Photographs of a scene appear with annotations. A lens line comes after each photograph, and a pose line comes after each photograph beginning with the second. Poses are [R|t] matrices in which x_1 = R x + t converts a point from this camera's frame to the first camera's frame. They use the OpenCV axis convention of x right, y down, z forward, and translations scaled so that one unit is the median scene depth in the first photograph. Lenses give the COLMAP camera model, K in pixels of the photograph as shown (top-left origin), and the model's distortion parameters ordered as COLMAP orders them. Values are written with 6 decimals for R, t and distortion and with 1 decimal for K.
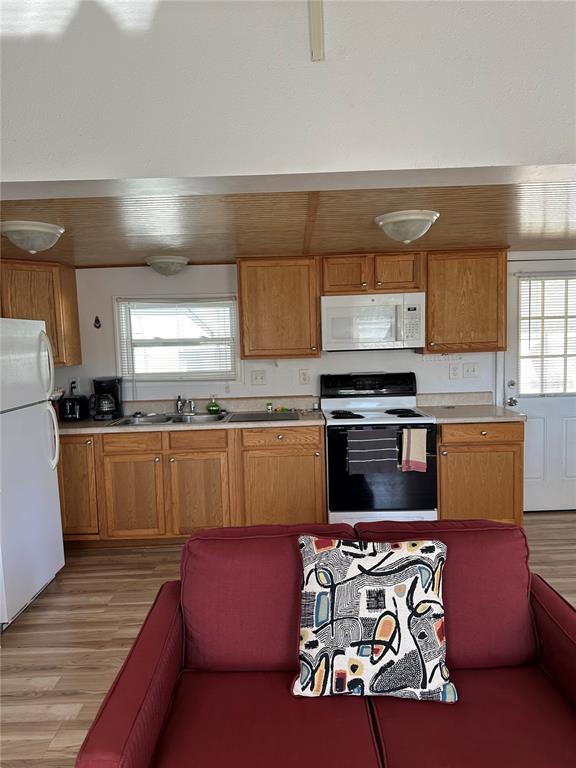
lens RADIAL K [[541.9, 0, 288.0], [0, 541.9, 384.0], [0, 0, 1]] dist [0.137551, -0.200066]
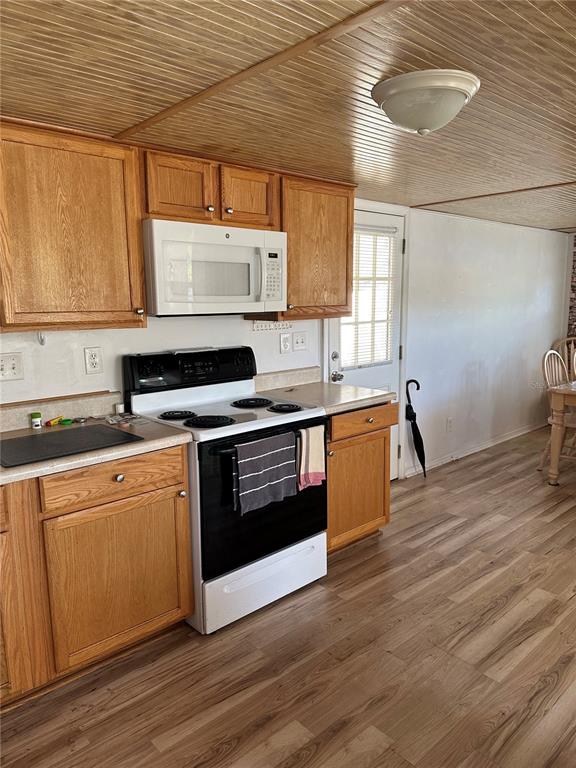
lens RADIAL K [[541.9, 0, 288.0], [0, 541.9, 384.0], [0, 0, 1]] dist [0.137551, -0.200066]
pose [[0.731228, -0.085628, 0.676737, -0.237995], [0.043137, 0.995909, 0.079403, -0.028266], [-0.680767, -0.028870, 0.731931, 0.467146]]
